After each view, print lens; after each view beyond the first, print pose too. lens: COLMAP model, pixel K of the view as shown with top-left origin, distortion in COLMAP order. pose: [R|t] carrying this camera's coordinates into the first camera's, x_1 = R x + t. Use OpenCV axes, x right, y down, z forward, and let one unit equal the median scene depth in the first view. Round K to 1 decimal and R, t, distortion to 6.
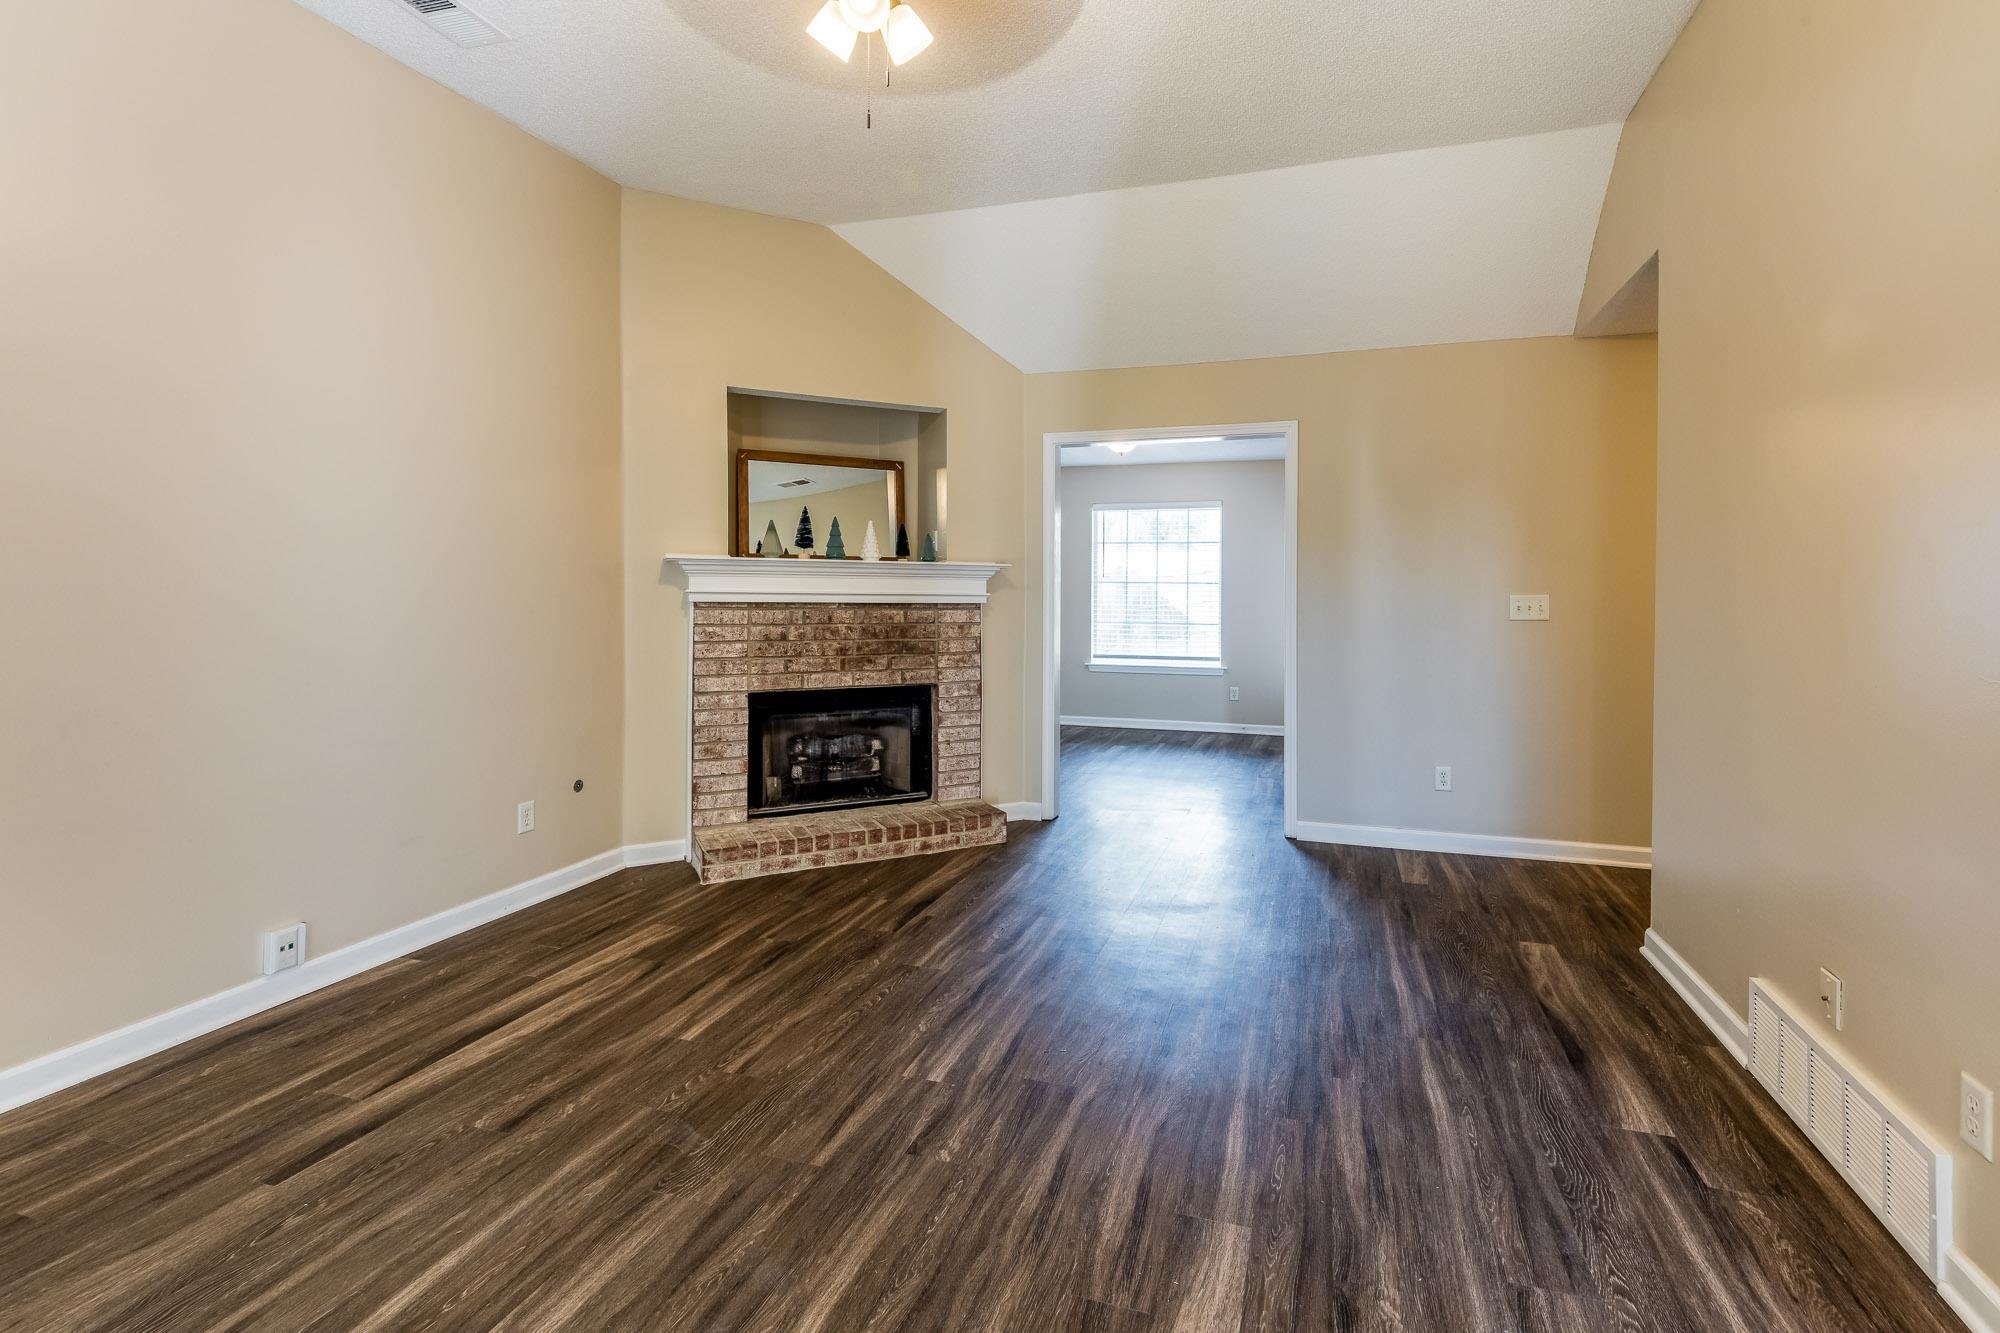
lens RADIAL K [[935.1, 0, 1034.6], [0, 935.1, 601.4], [0, 0, 1]] dist [0.000417, 0.000019]
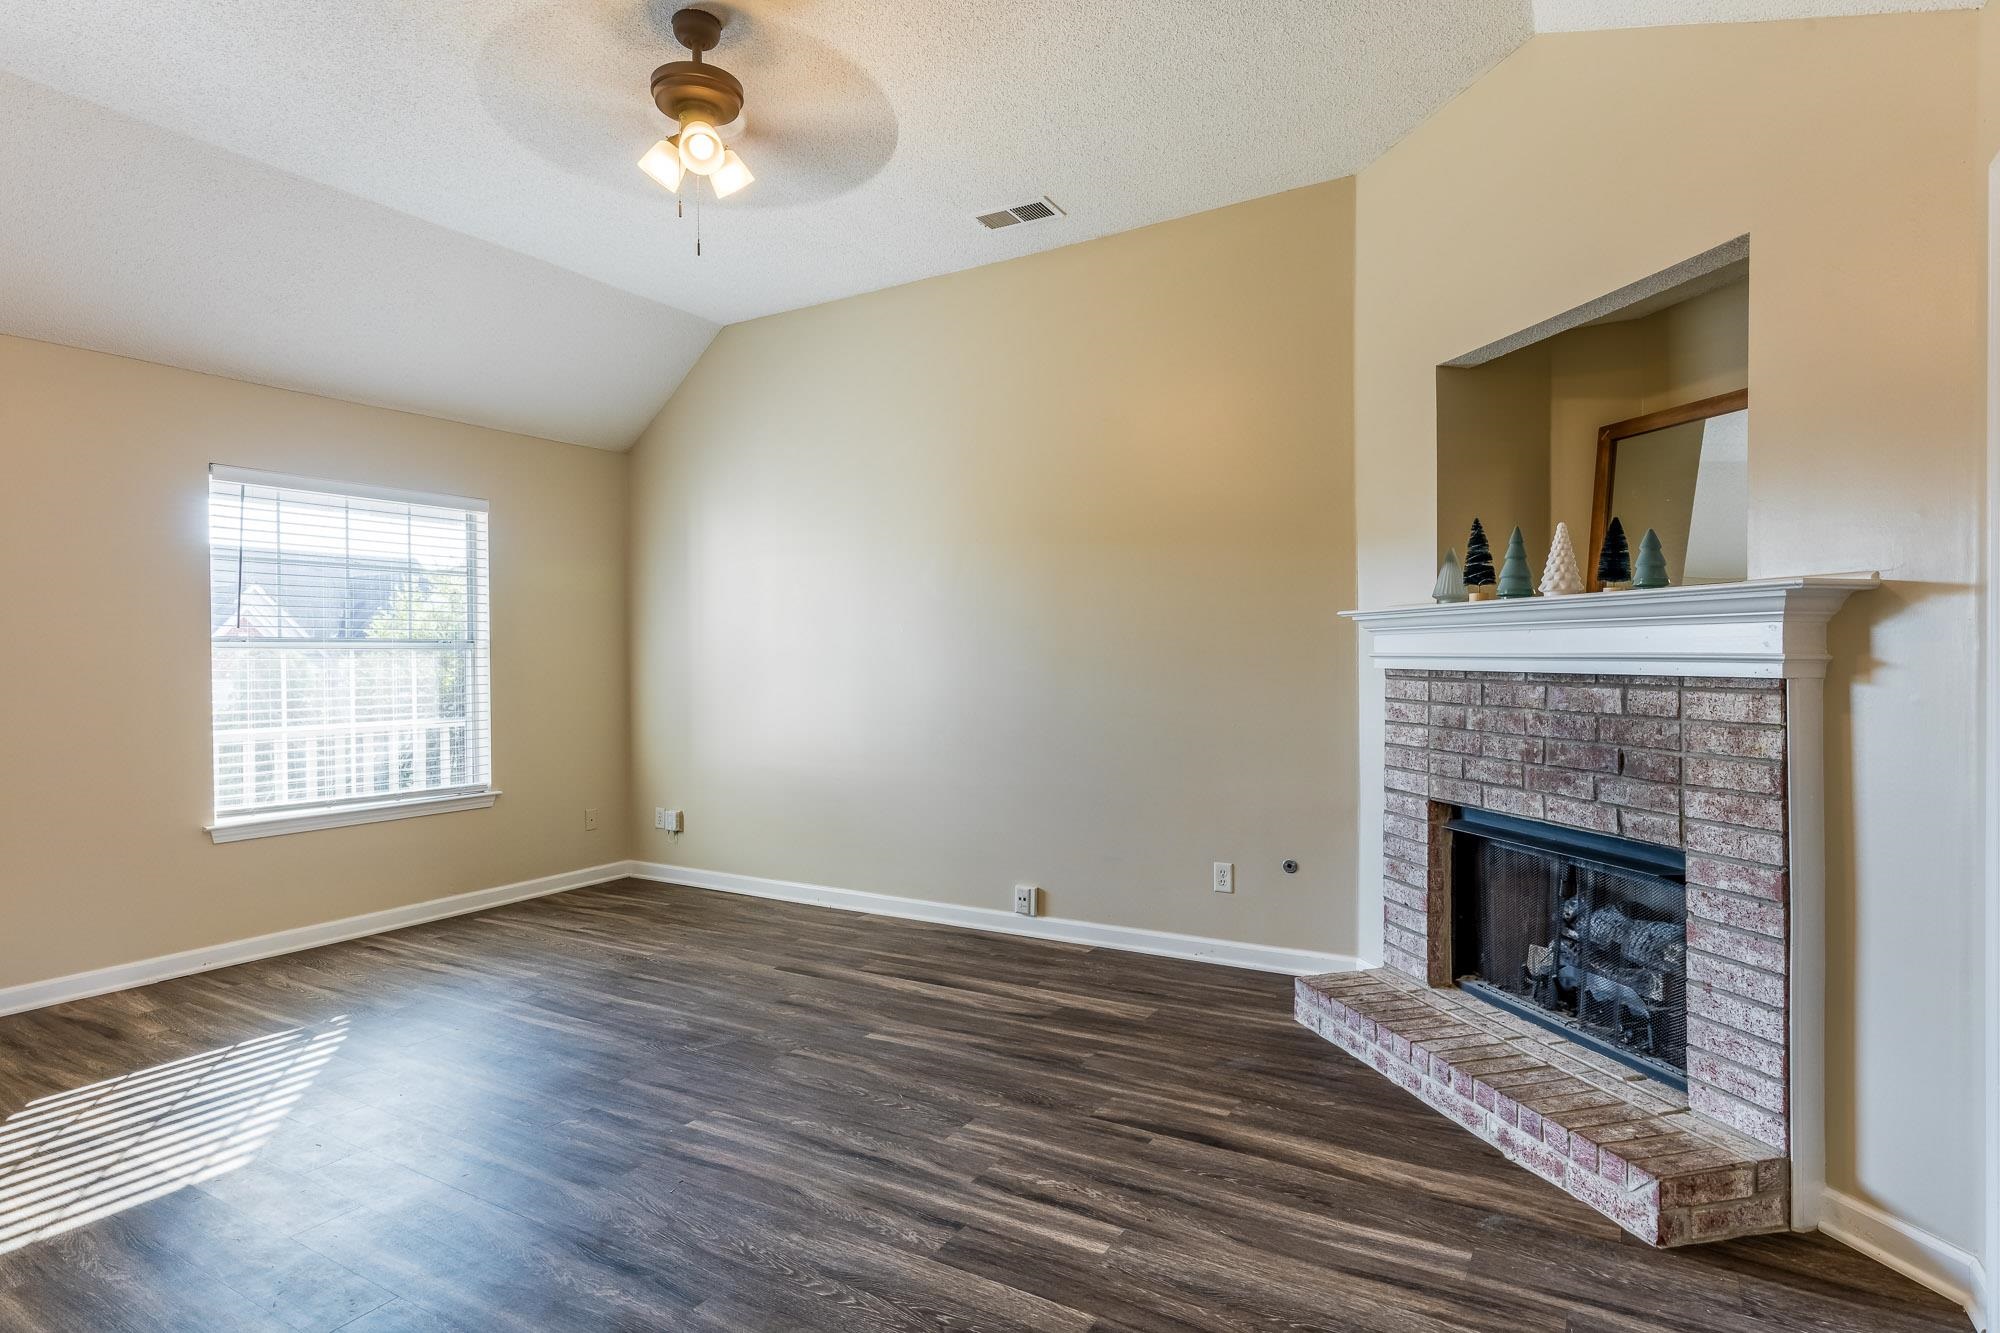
lens RADIAL K [[997.6, 0, 1000.0], [0, 997.6, 666.5], [0, 0, 1]] dist [0.000345, 0.000031]
pose [[-0.211698, 0.005475, -0.977320, 0.606727], [-0.002429, 0.999978, 0.006128, -0.007031], [0.977332, 0.003671, -0.211680, 1.046244]]
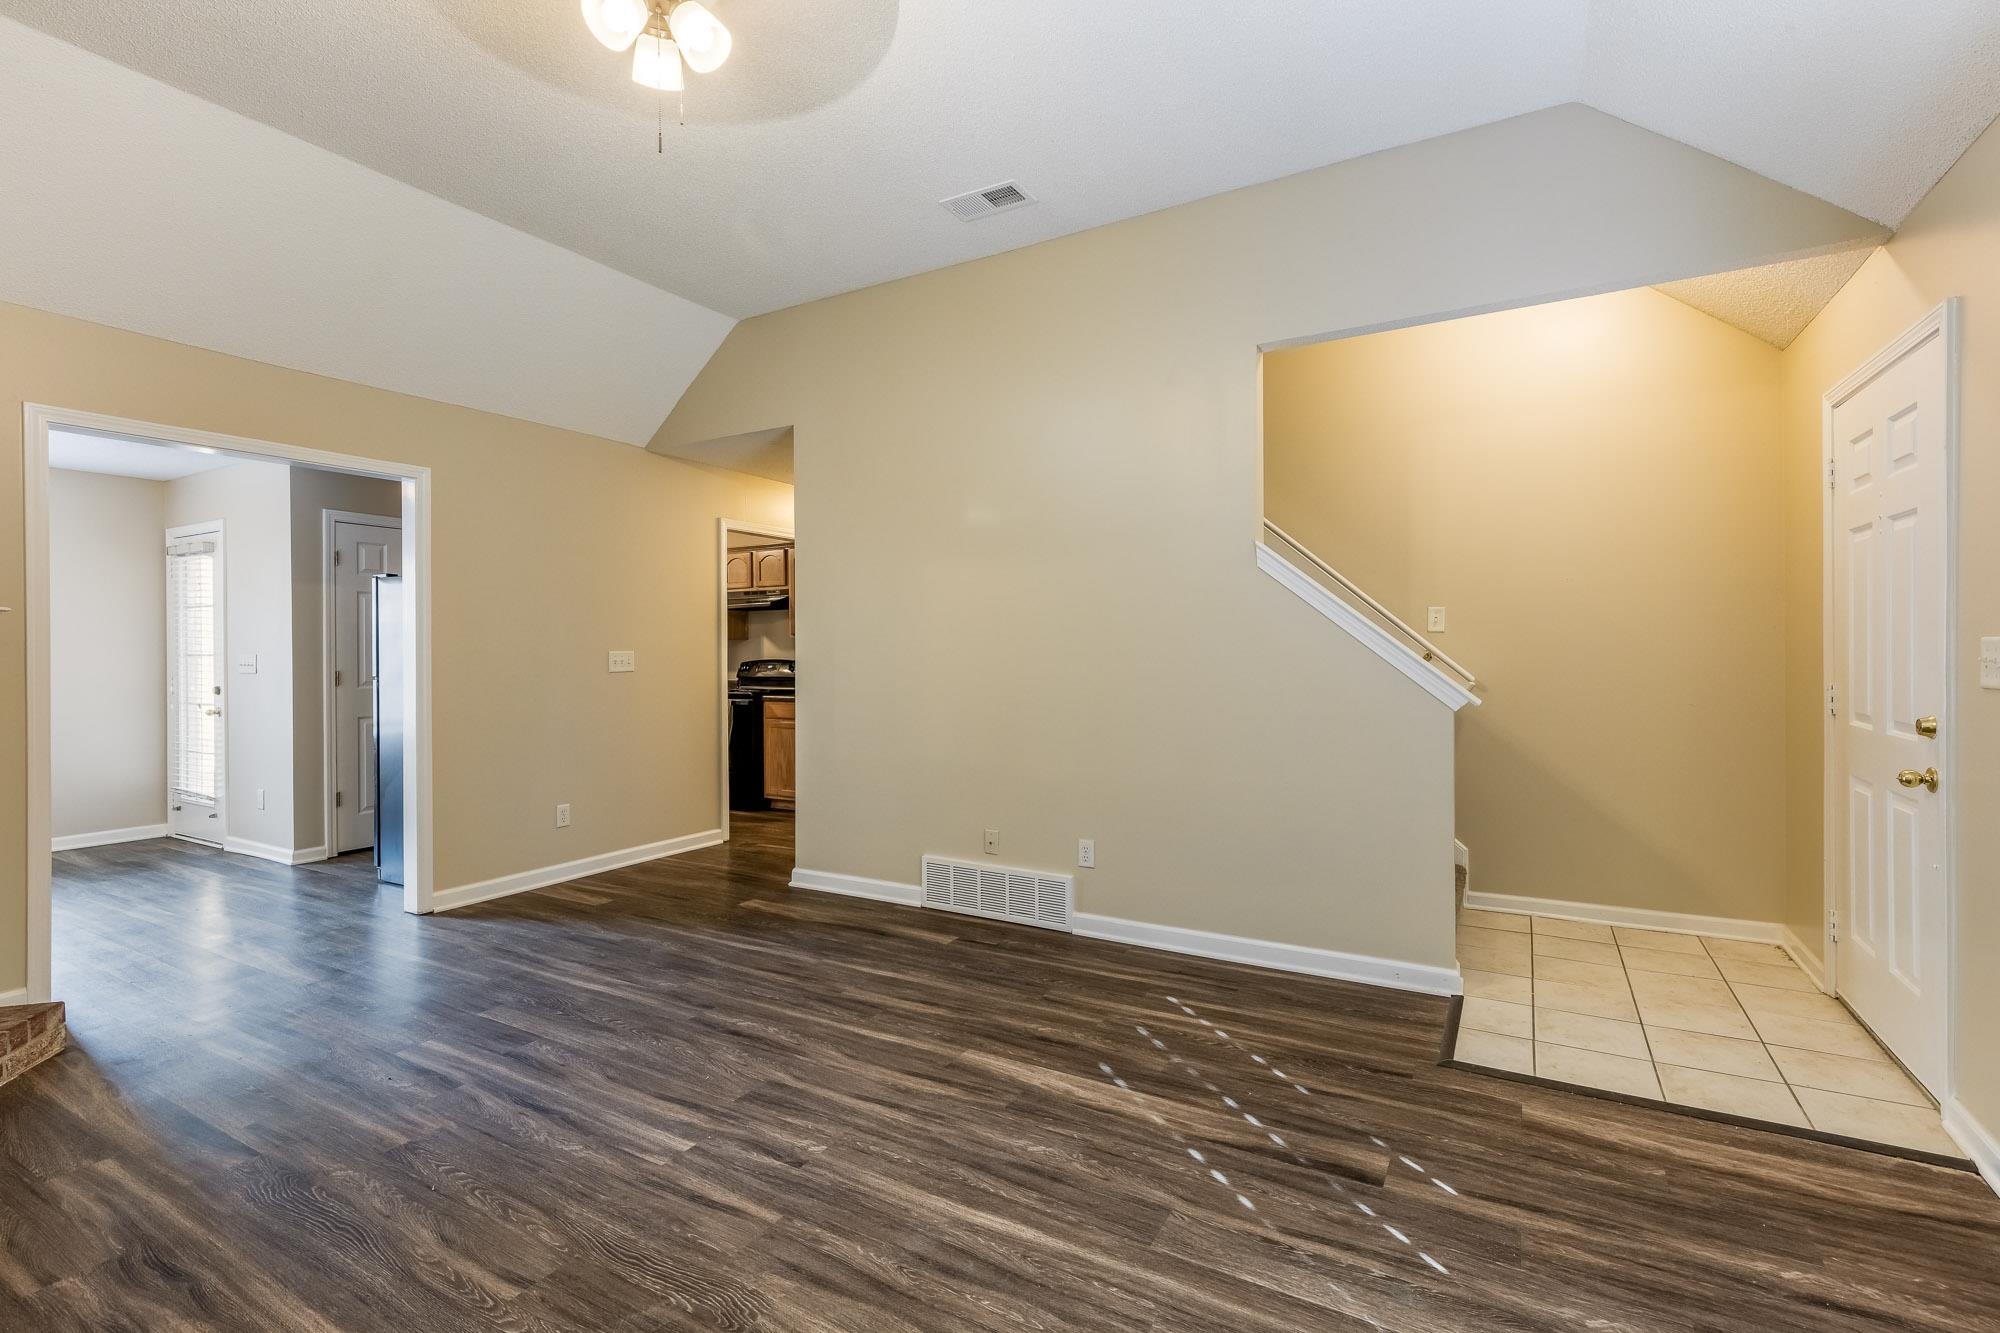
lens RADIAL K [[918.0, 0, 991.1], [0, 918.0, 643.6], [0, 0, 1]] dist [-0.001859, -0.000068]
pose [[0.220446, -0.004569, 0.975388, -0.653146], [0.018488, 0.999829, 0.000505, -0.011341], [-0.975224, 0.017921, 0.220493, 0.307402]]
